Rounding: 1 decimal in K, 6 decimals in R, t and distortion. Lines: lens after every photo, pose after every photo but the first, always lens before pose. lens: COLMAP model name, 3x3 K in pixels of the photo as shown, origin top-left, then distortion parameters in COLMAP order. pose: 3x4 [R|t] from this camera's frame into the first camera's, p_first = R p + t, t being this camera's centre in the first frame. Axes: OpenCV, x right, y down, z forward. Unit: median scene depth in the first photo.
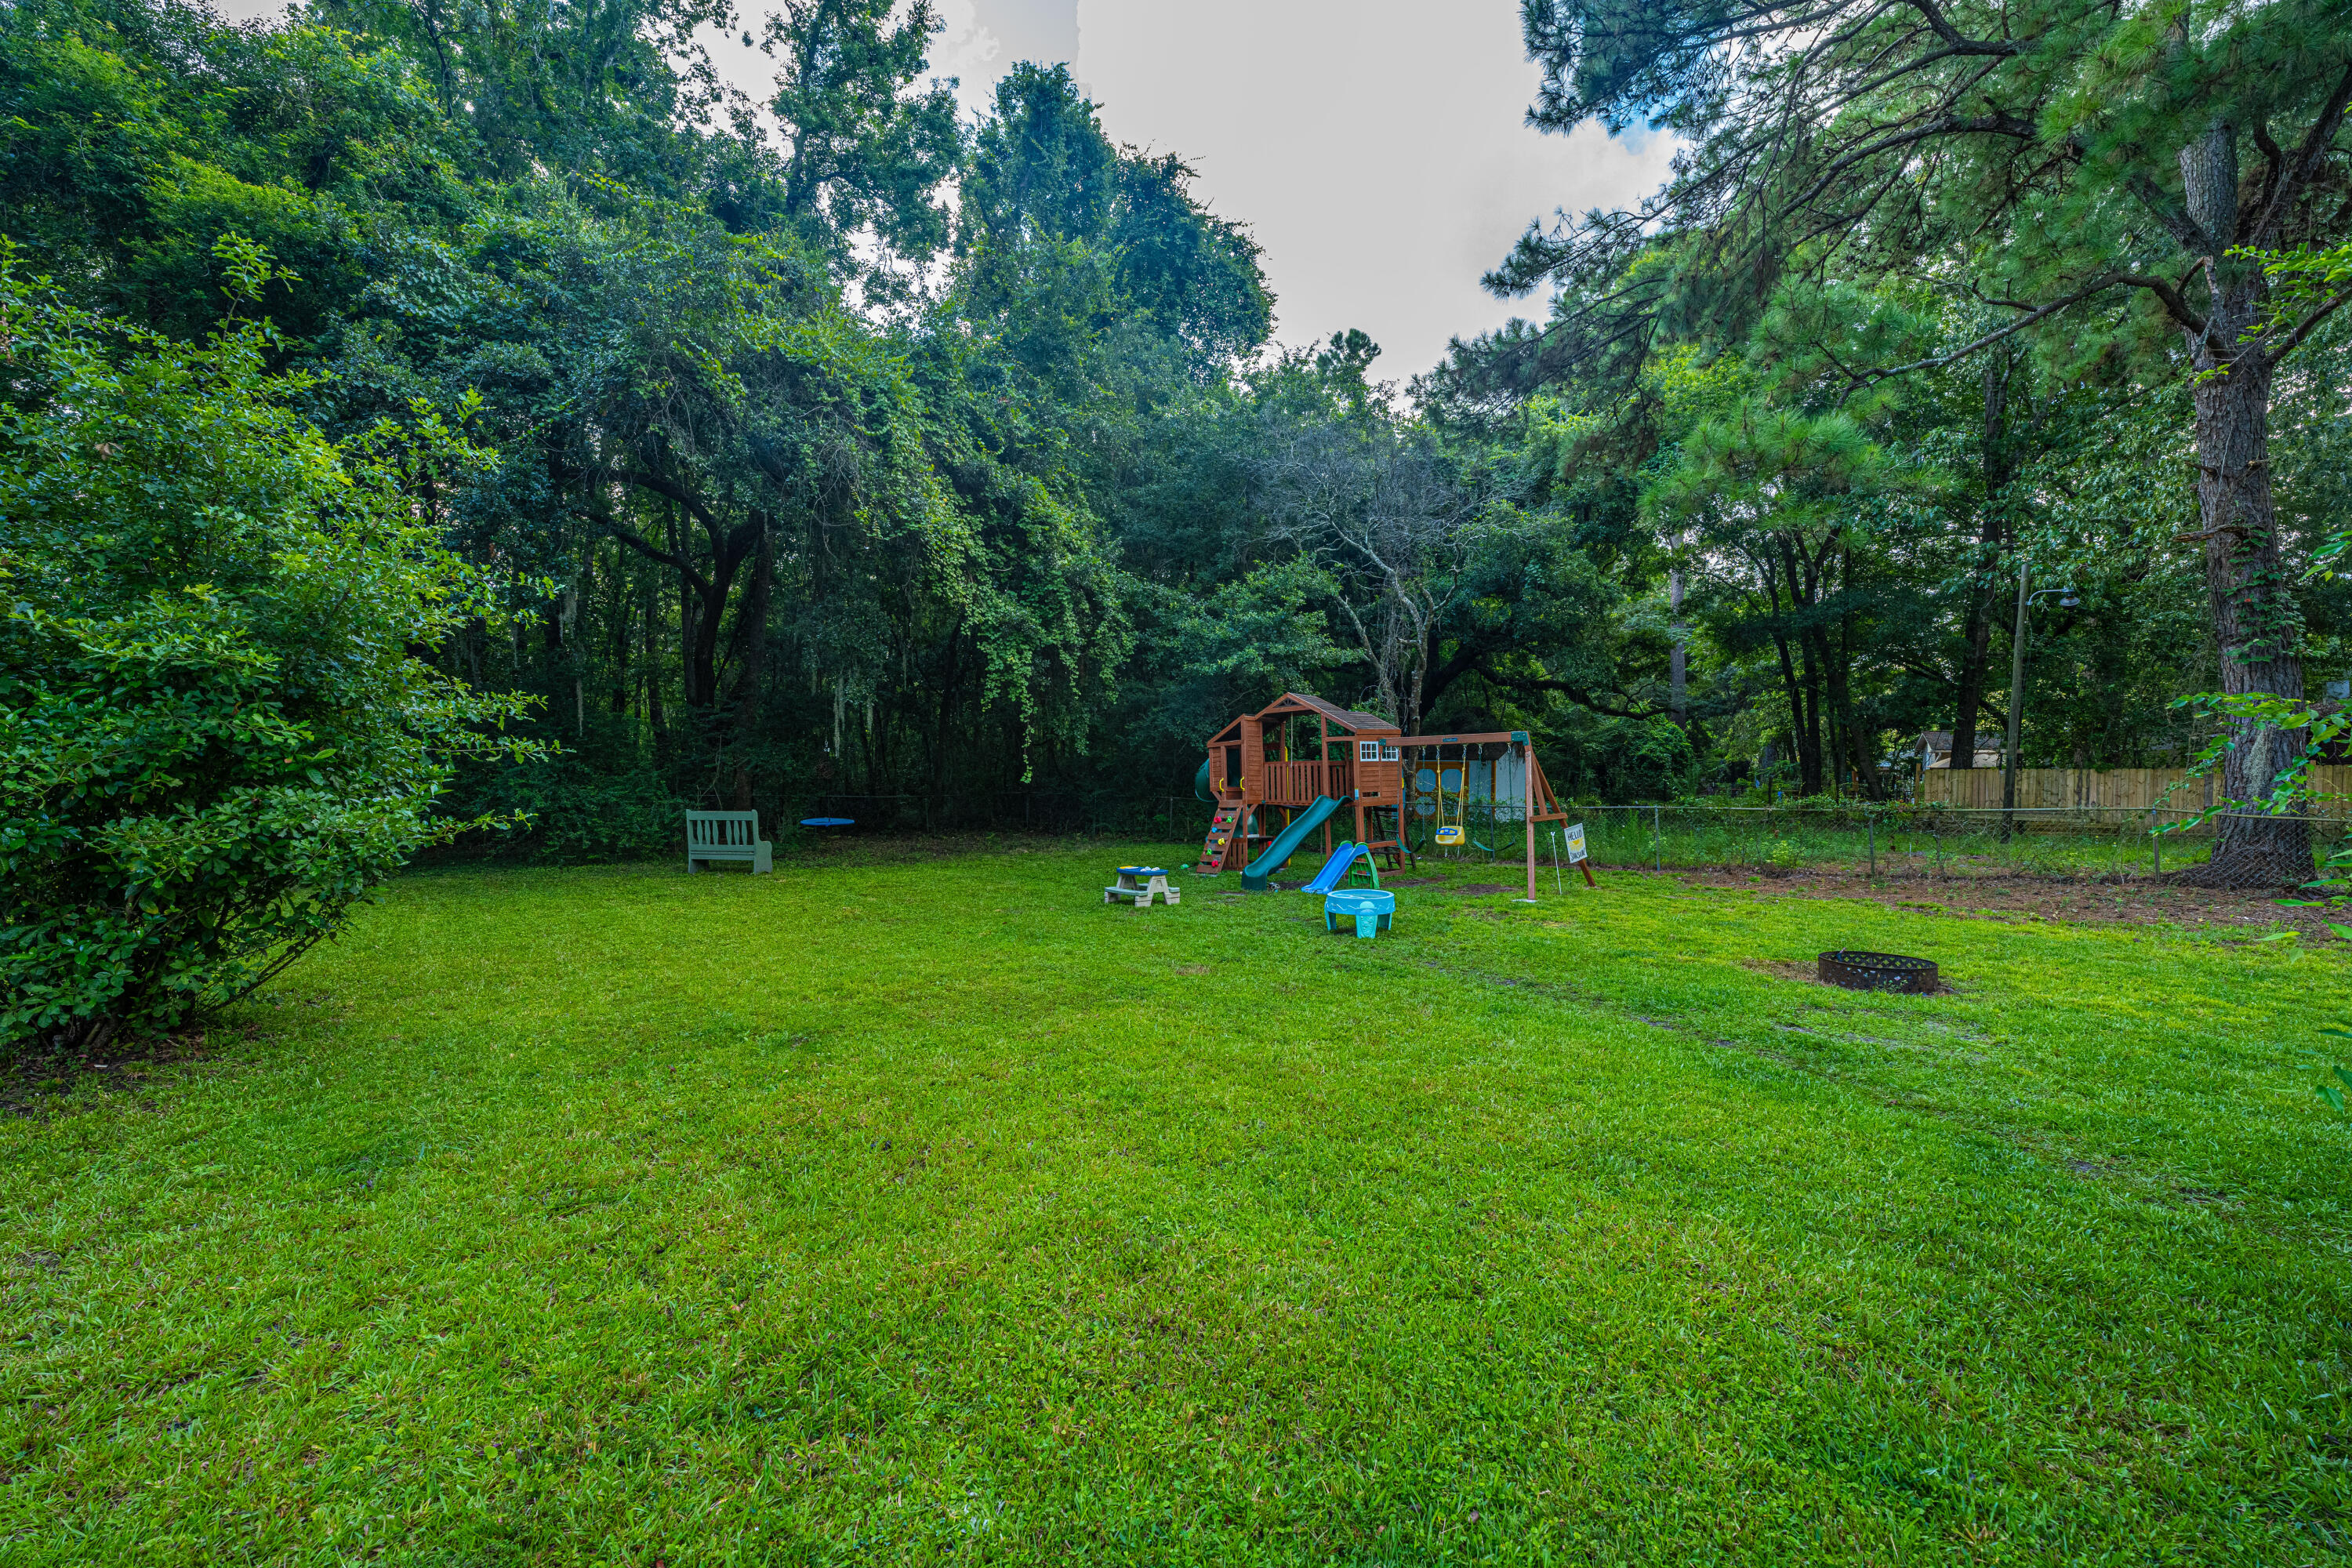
lens RADIAL K [[909.4, 0, 1188.2], [0, 909.4, 806.0], [0, 0, 1]] dist [0.001367, -0.000047]
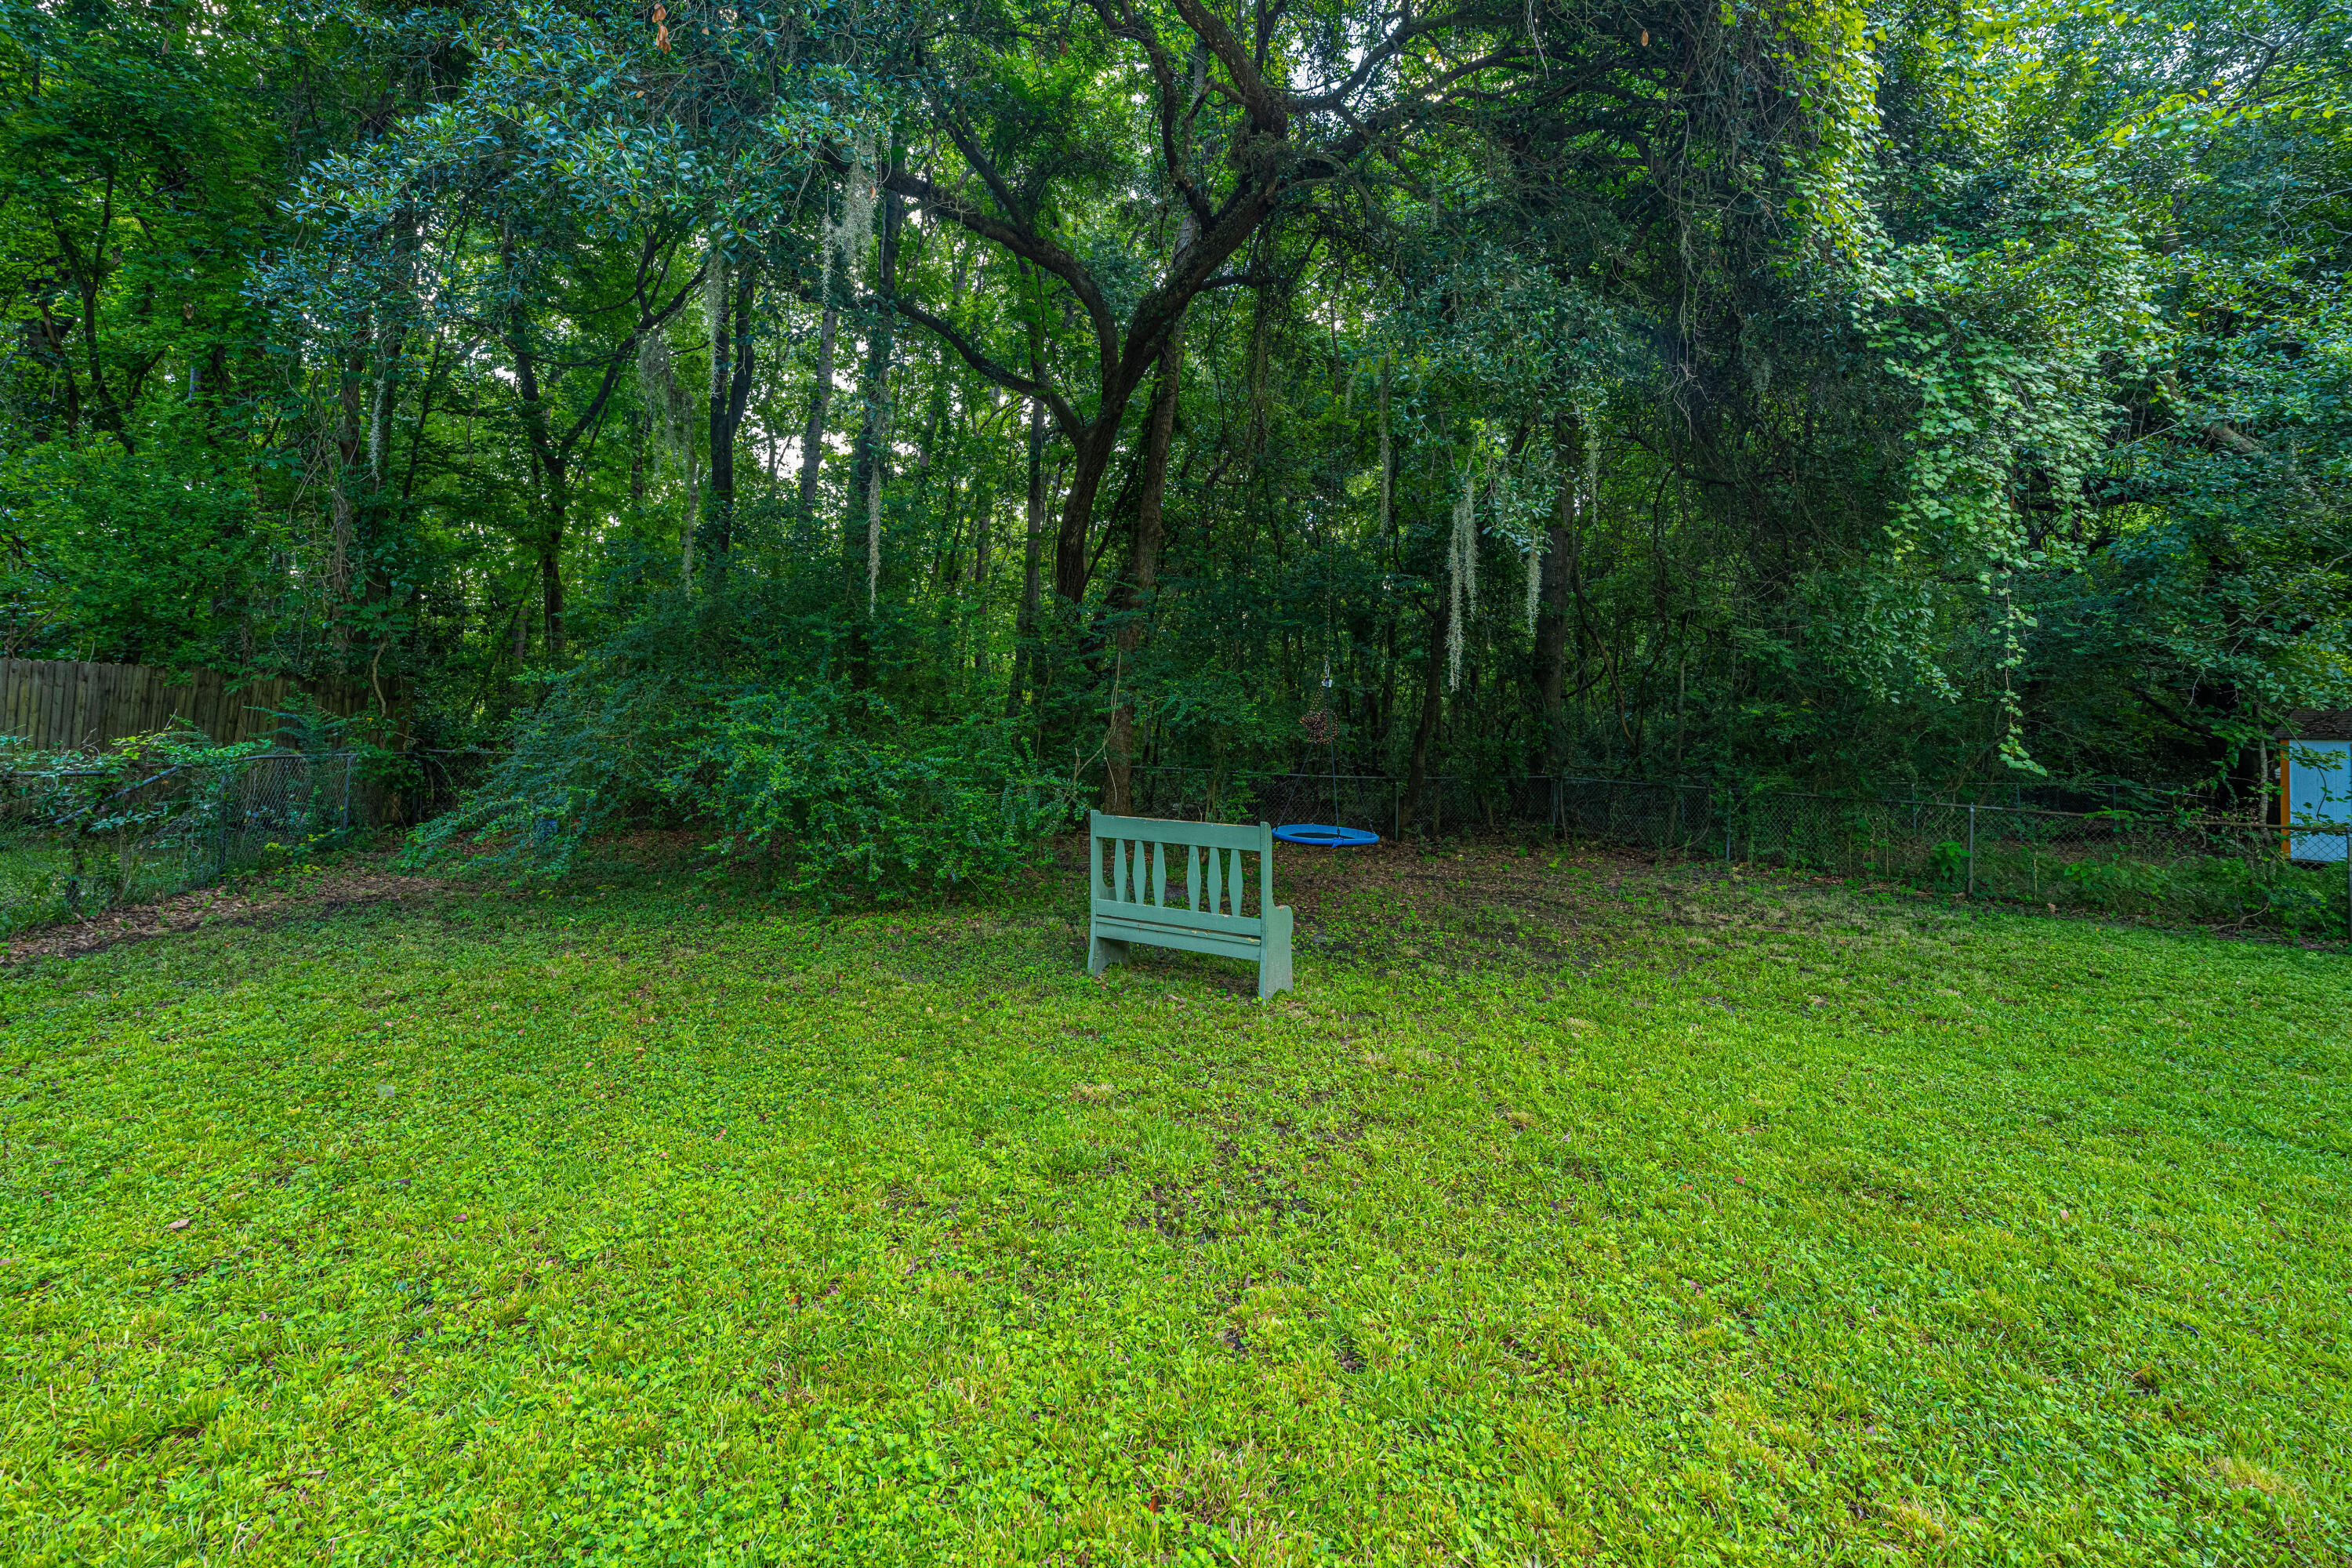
lens RADIAL K [[965.9, 0, 1174.0], [0, 965.9, 715.2], [0, 0, 1]] dist [0.001510, -0.000223]
pose [[0.950436, 0.022243, -0.310124, -0.369664], [-0.042879, 0.997284, -0.059883, -0.012835], [0.307950, 0.070213, 0.948808, 0.579583]]
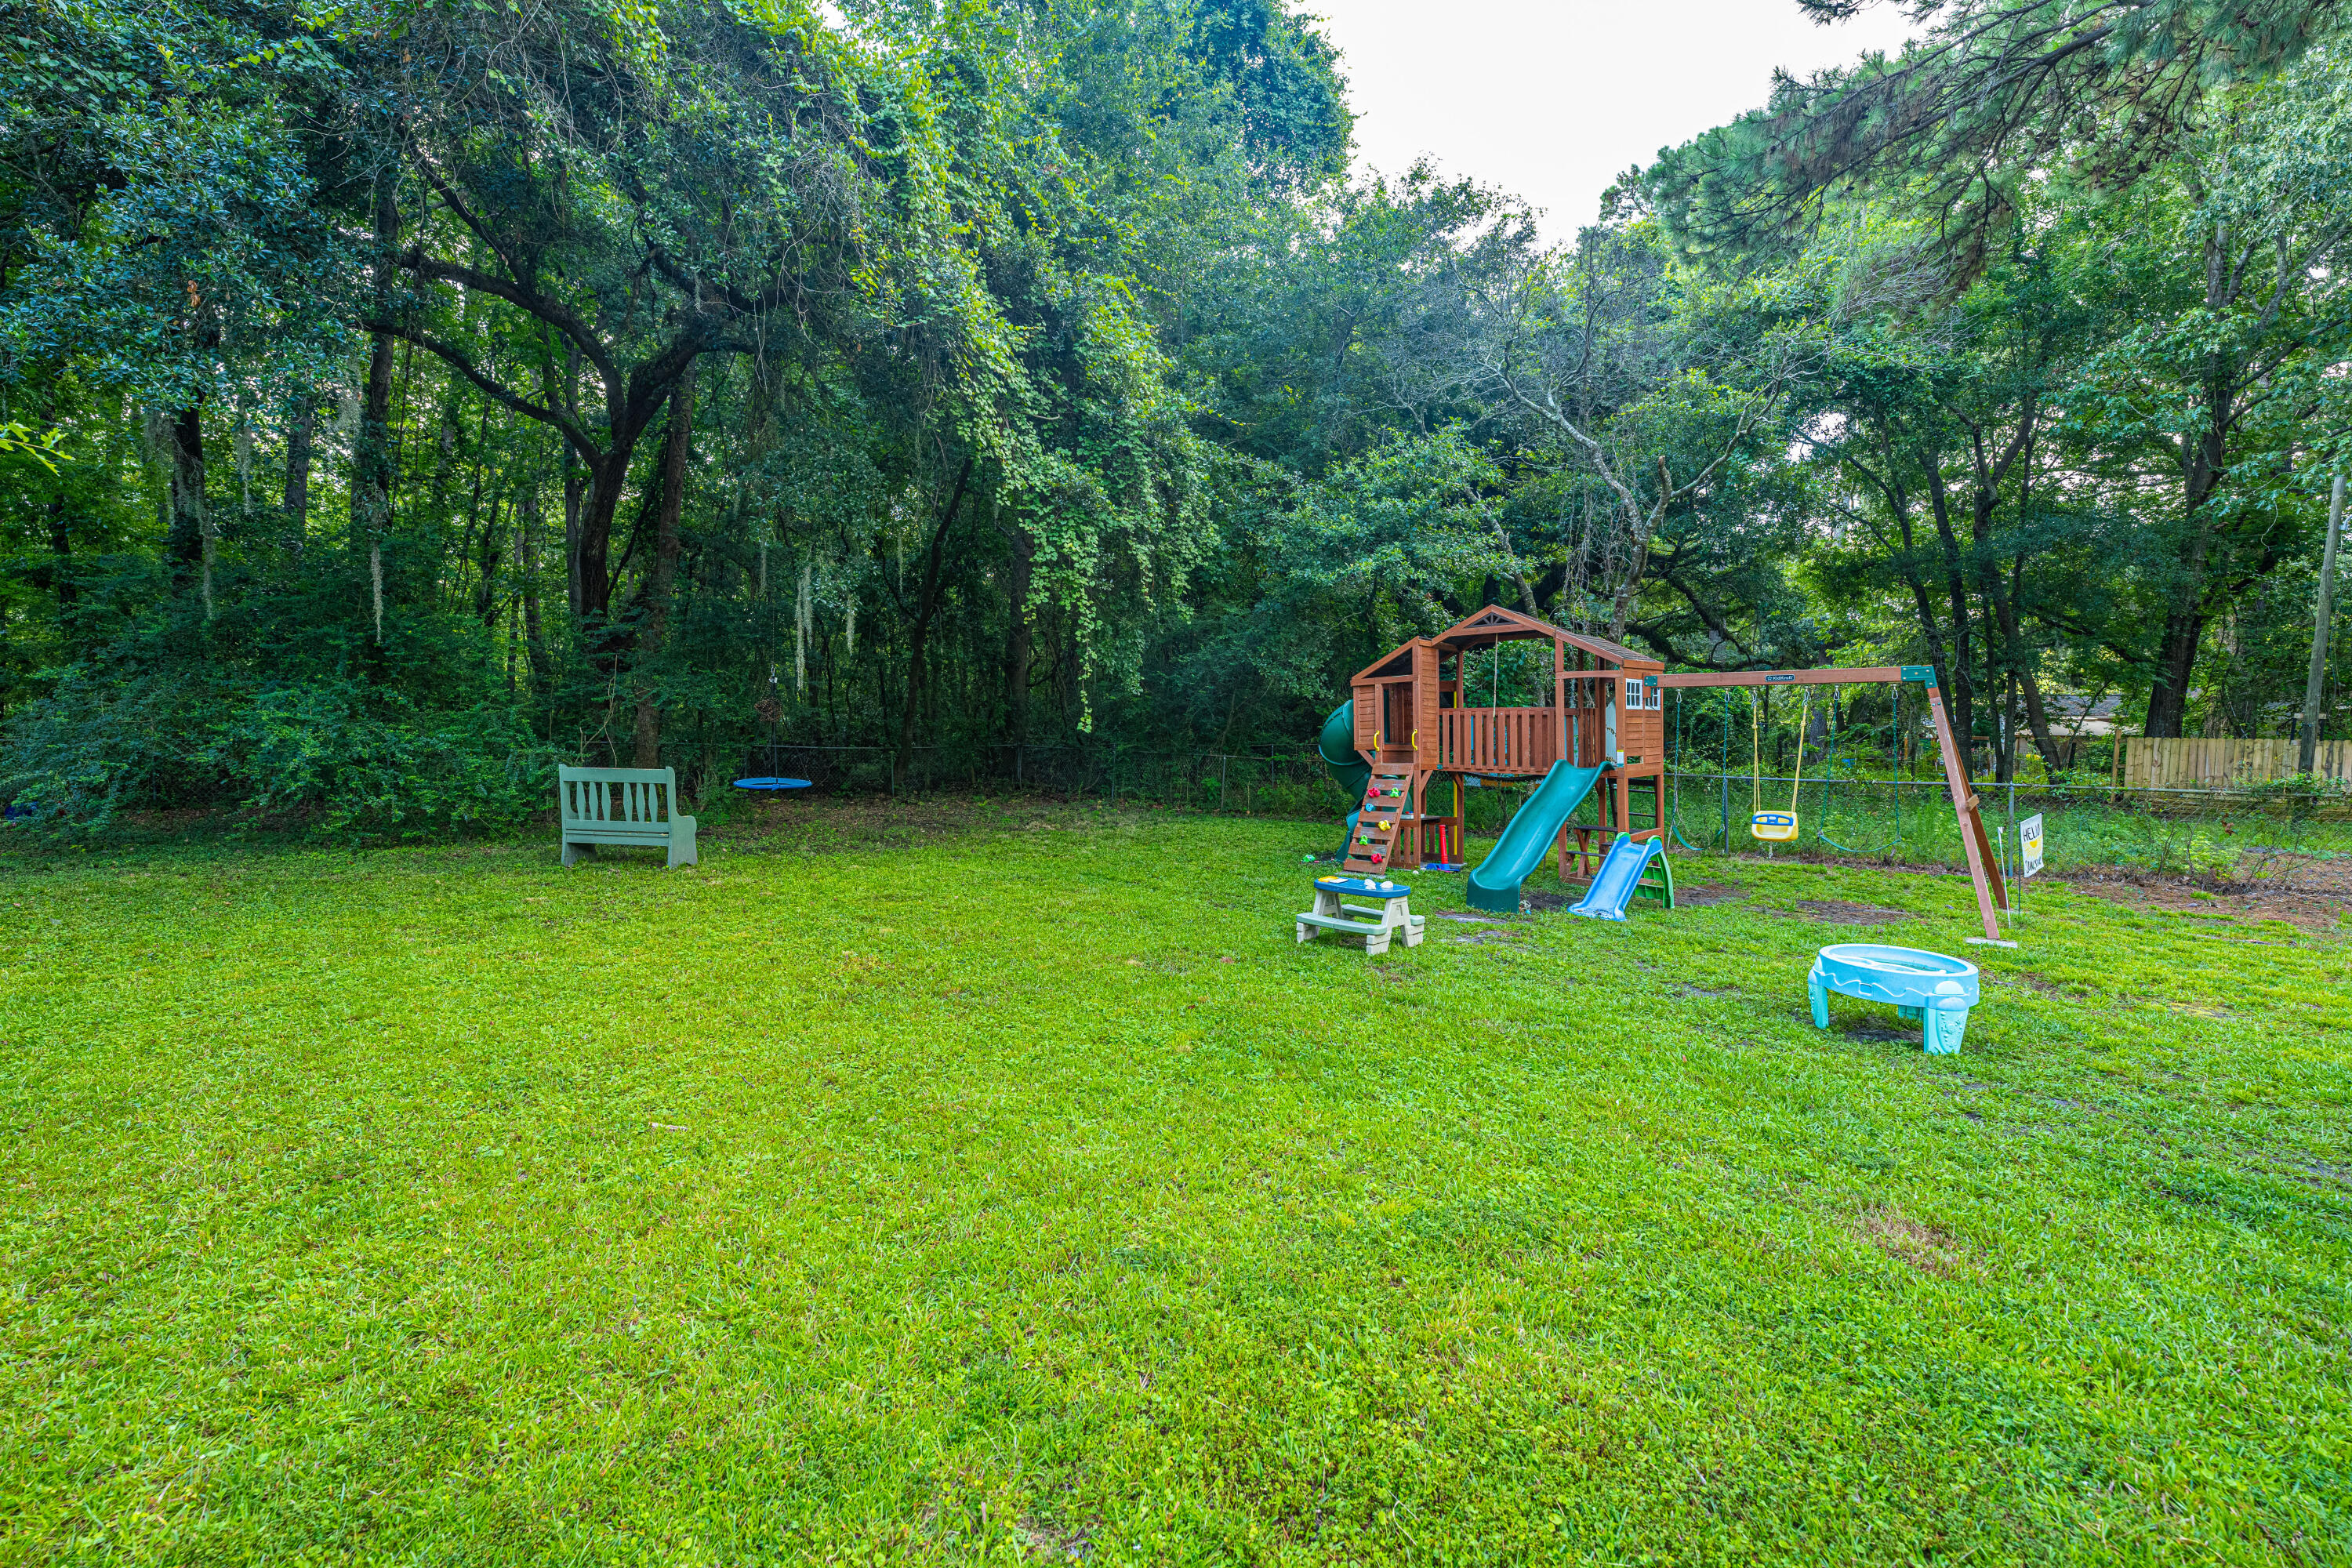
lens RADIAL K [[948.8, 0, 1176.4], [0, 948.8, 773.5], [0, 0, 1]] dist [-0.000350, 0.000162]
pose [[0.998083, 0.016500, 0.059656, -0.154365], [-0.017255, 0.999777, 0.012152, -0.004780], [-0.059442, -0.013158, 0.998145, 0.300240]]
